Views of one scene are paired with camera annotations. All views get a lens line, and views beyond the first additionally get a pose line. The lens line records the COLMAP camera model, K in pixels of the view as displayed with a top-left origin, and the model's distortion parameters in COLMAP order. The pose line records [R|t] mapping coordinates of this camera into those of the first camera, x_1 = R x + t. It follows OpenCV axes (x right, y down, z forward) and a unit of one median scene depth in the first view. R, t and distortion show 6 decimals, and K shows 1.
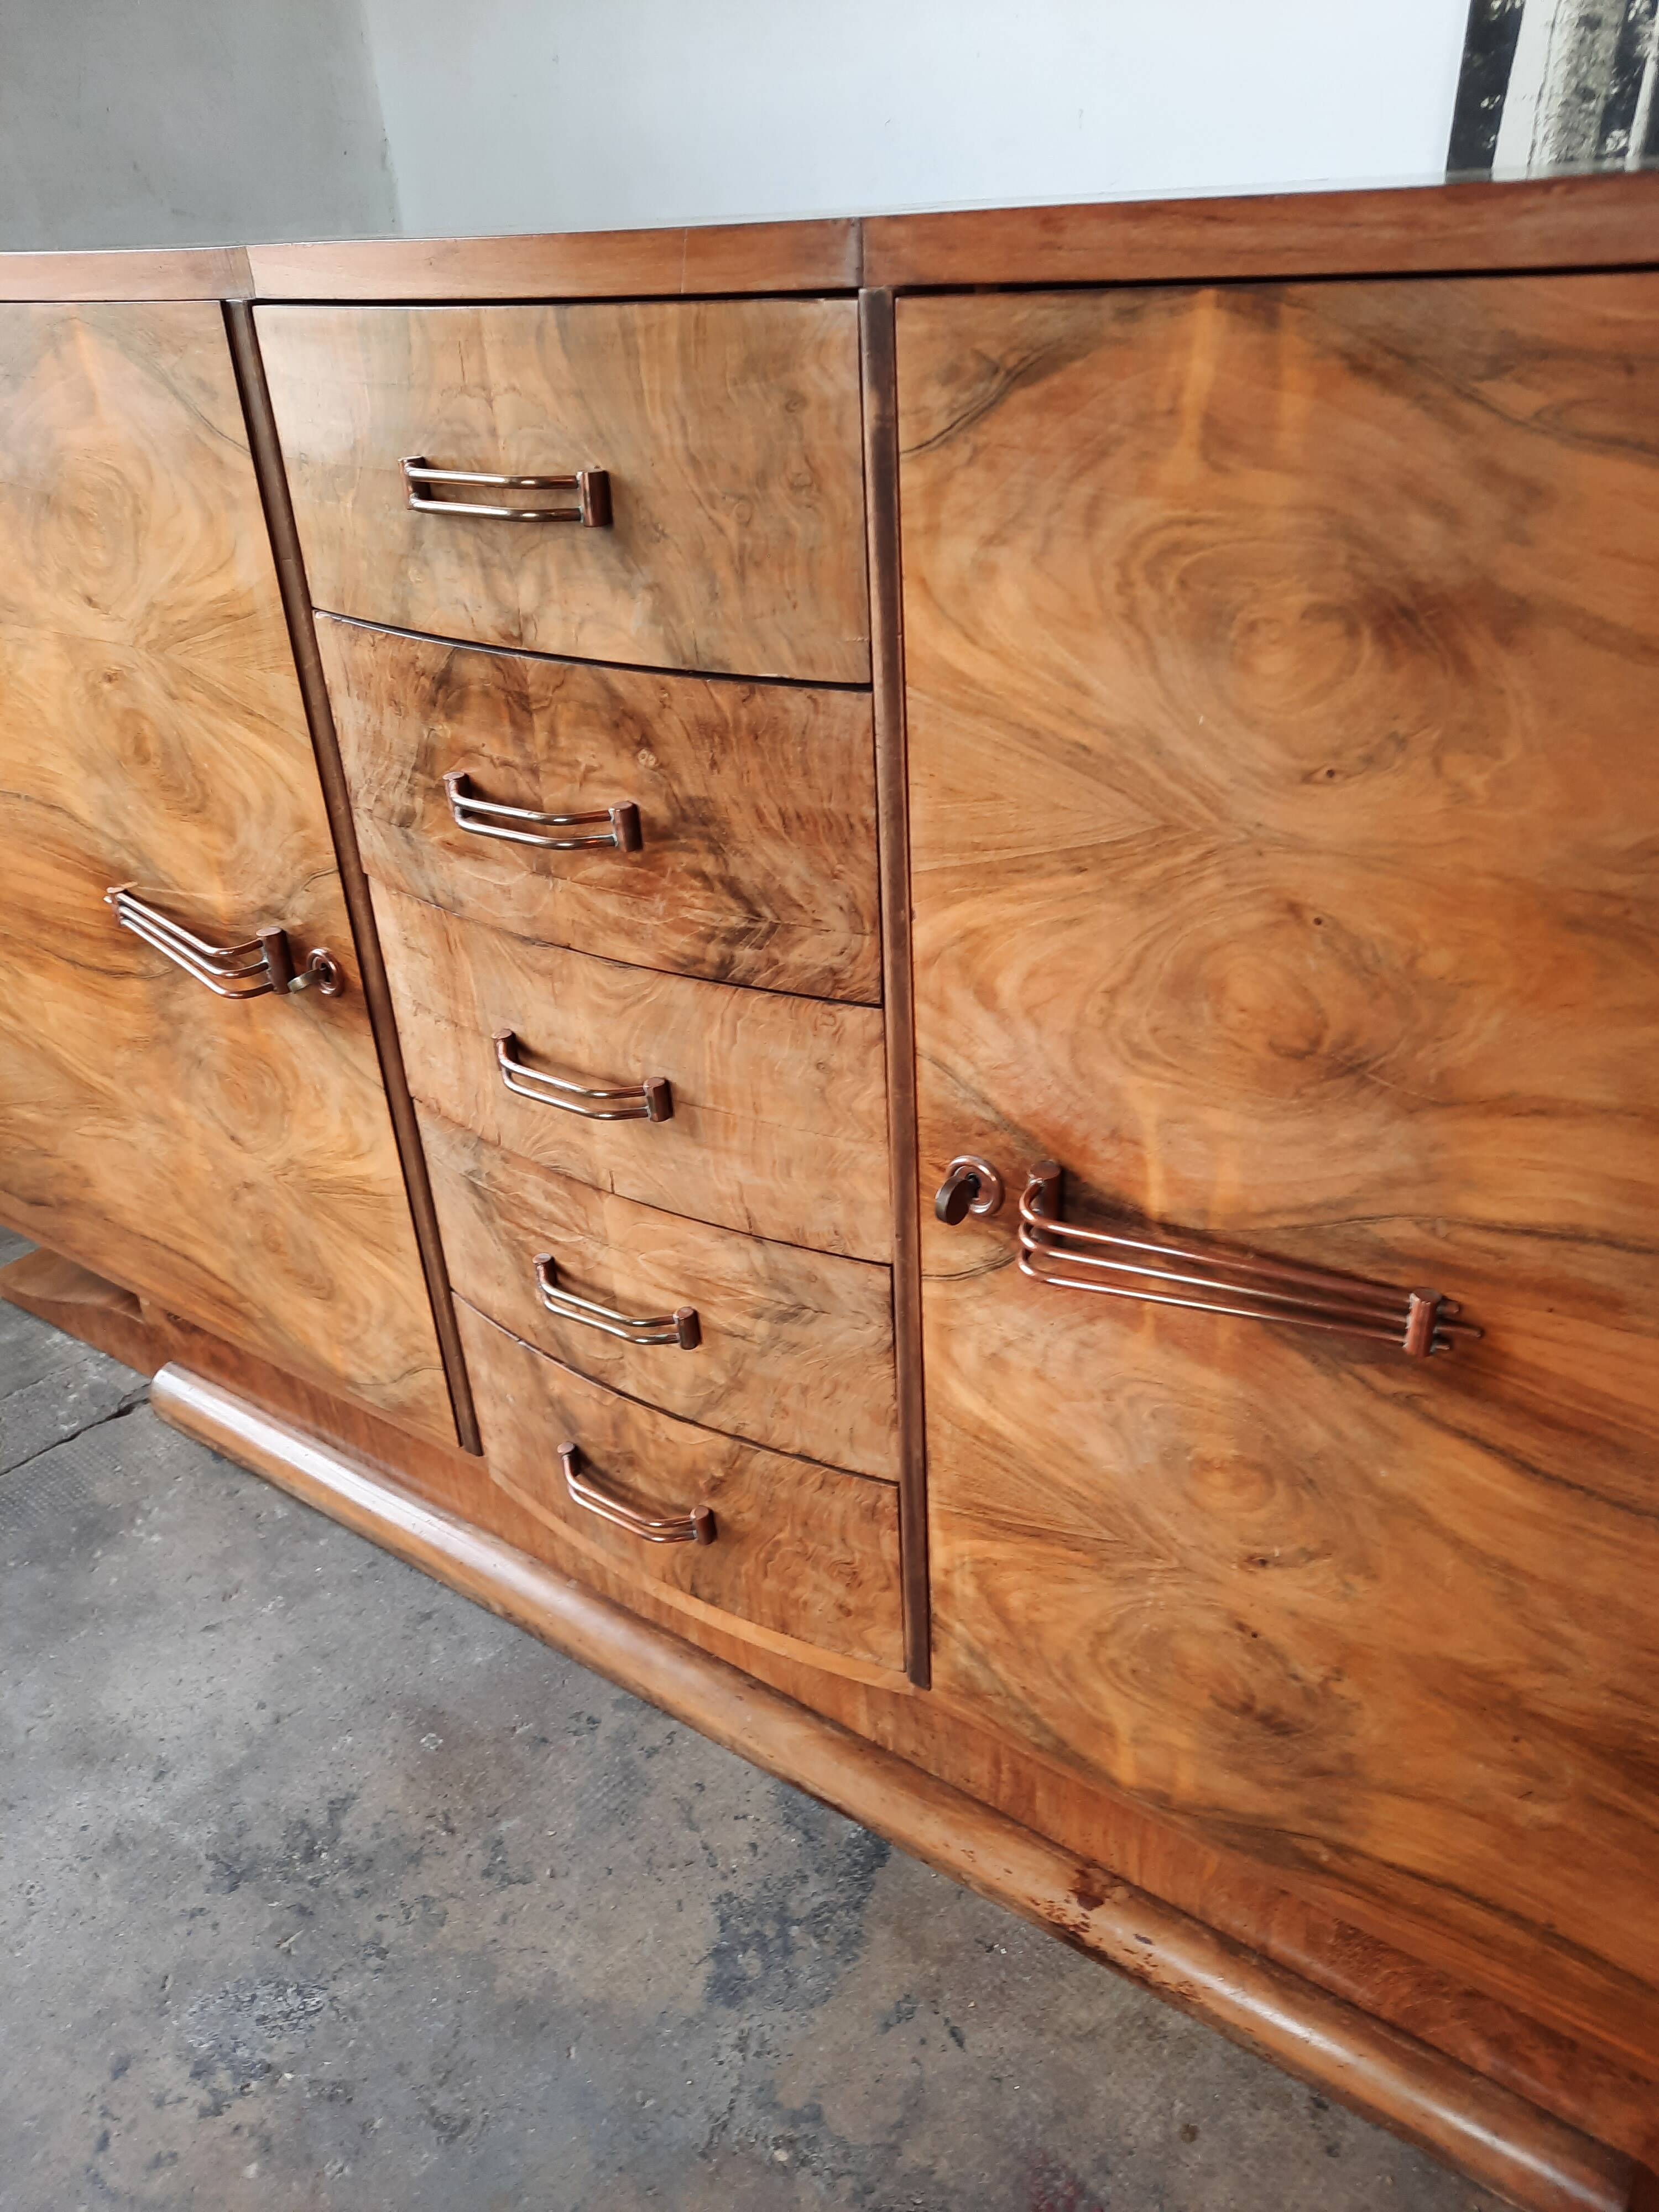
lens RADIAL K [[1627.5, 0, 823.5], [0, 1627.5, 1120.1], [0, 0, 1]] dist [0.051405, -0.056602]
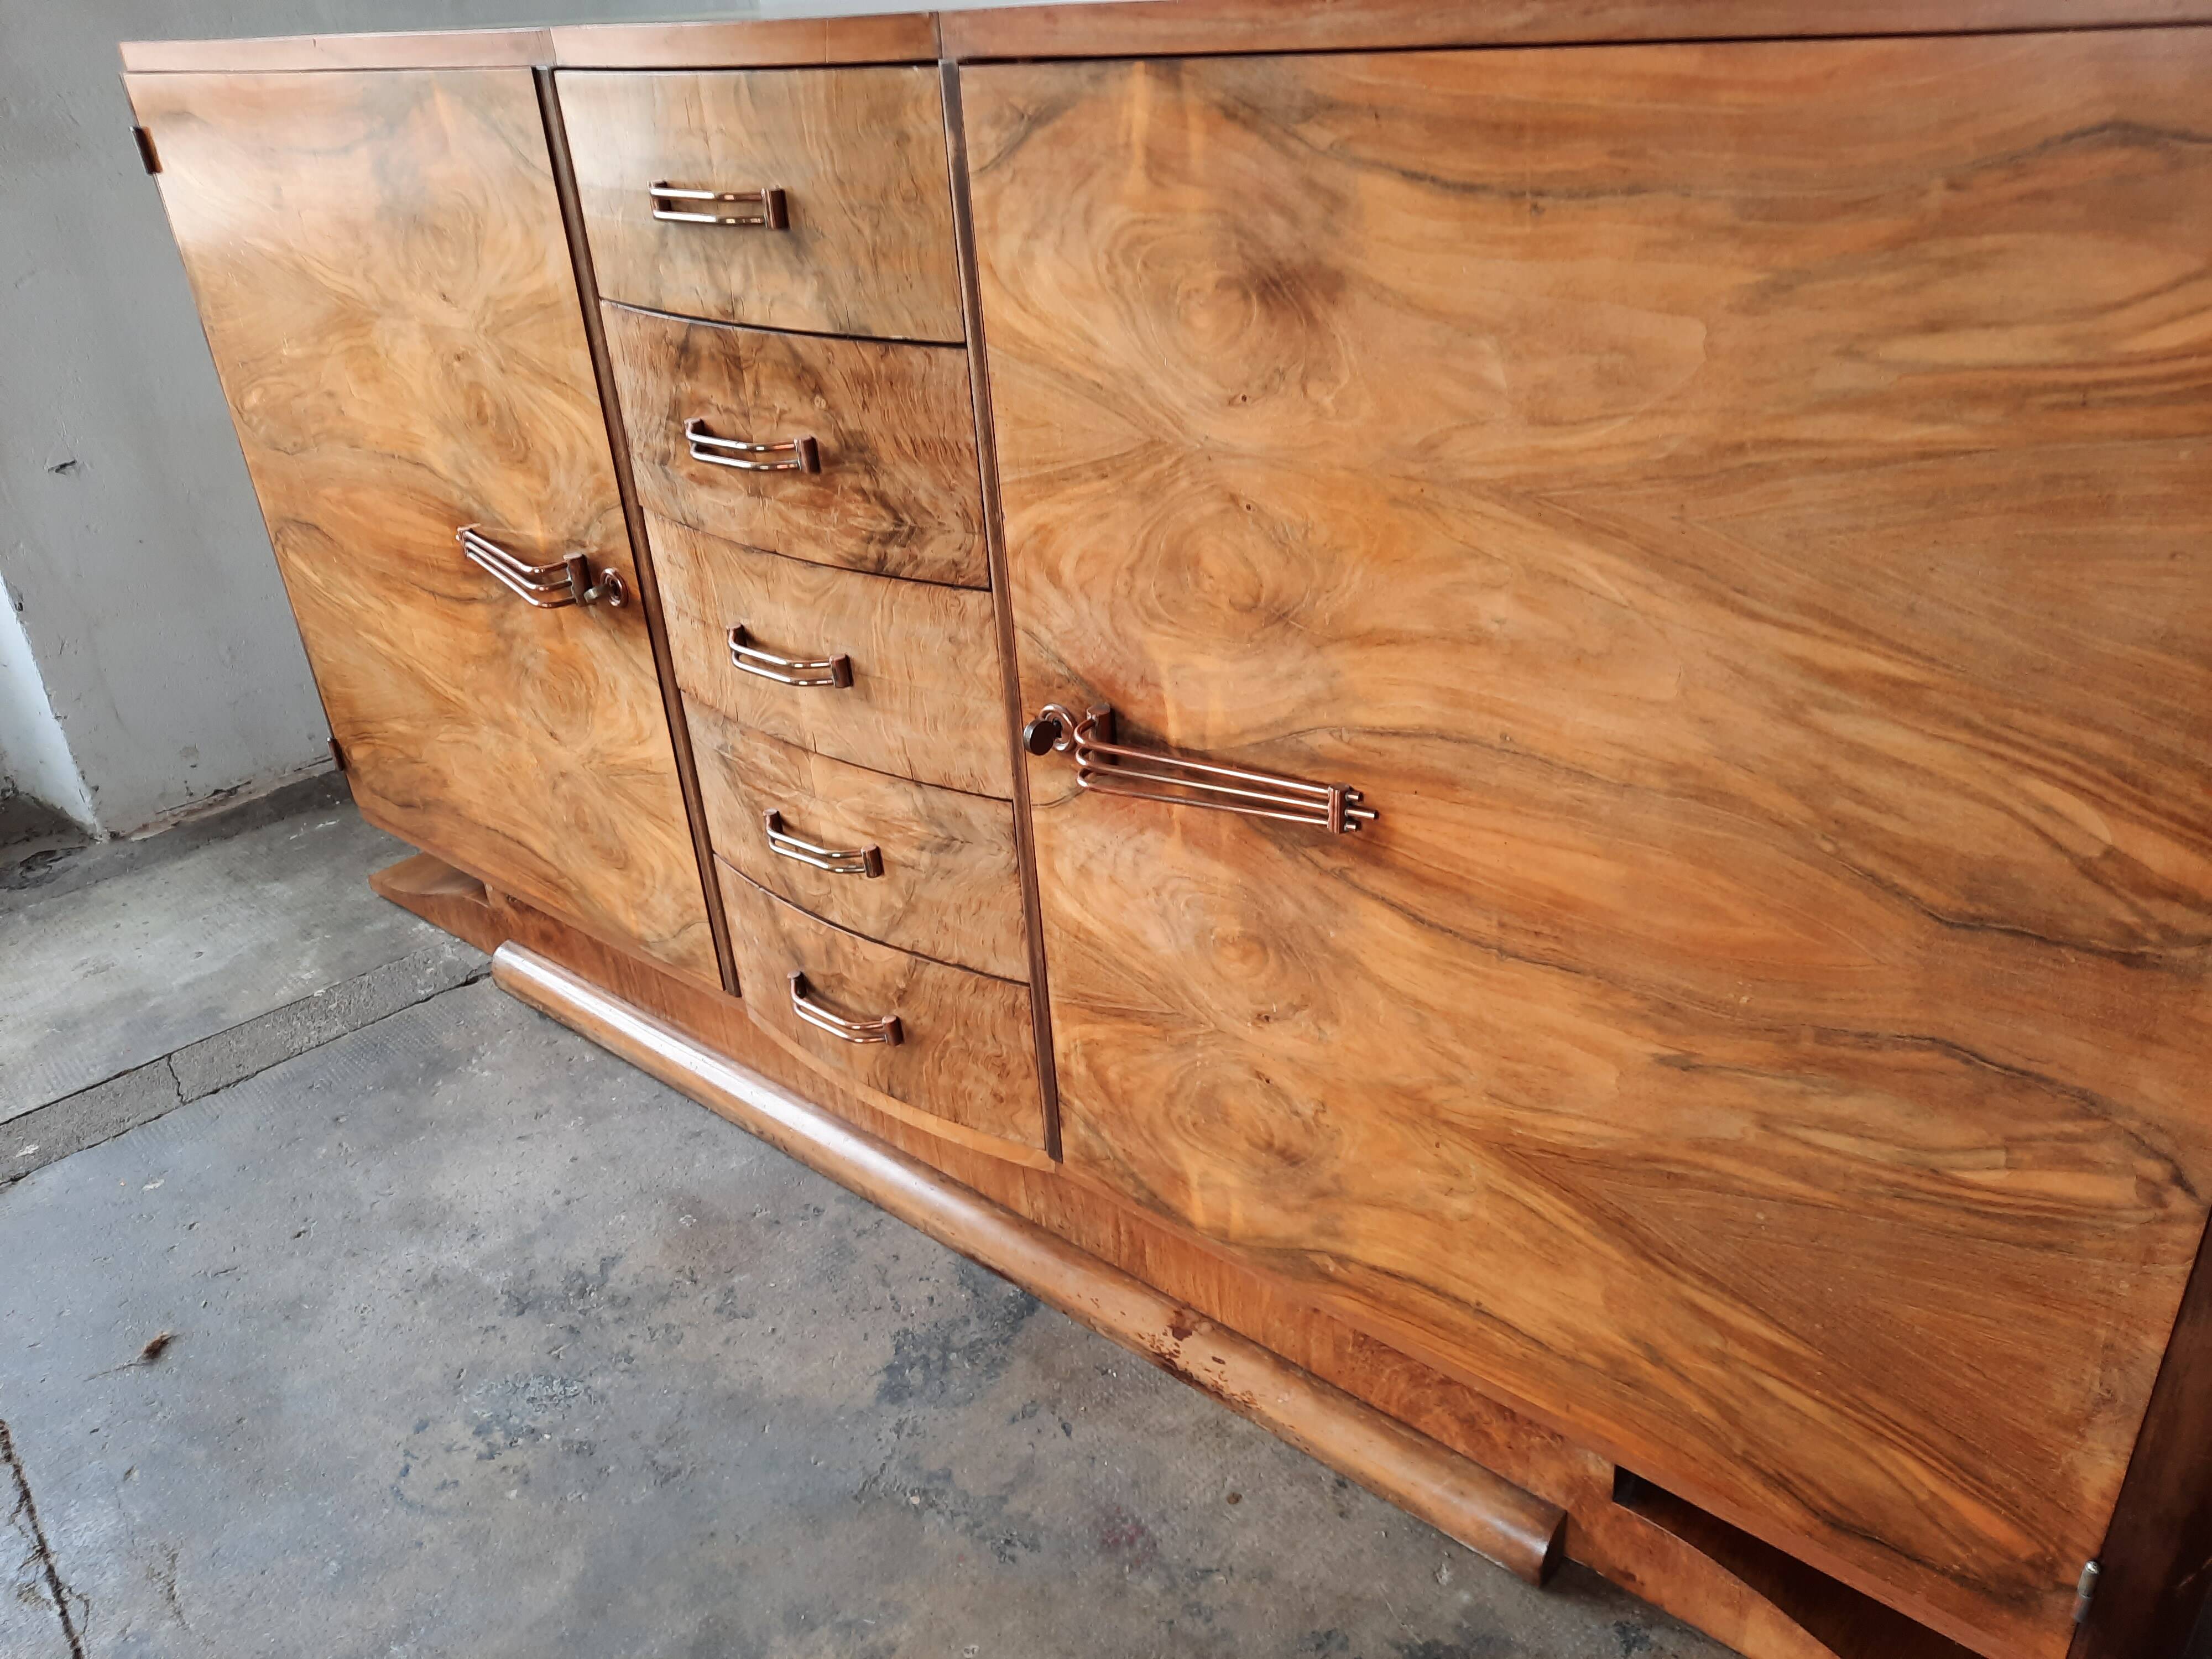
lens RADIAL K [[1627.5, 0, 1123.7], [0, 1627.5, 825.2], [0, 0, 1]] dist [0.051405, -0.056602]
pose [[0.997619, 0.026328, -0.063736, 0.214053], [-0.027930, 0.999313, -0.024365, 0.138137], [0.063051, 0.026087, 0.997669, -0.290366]]
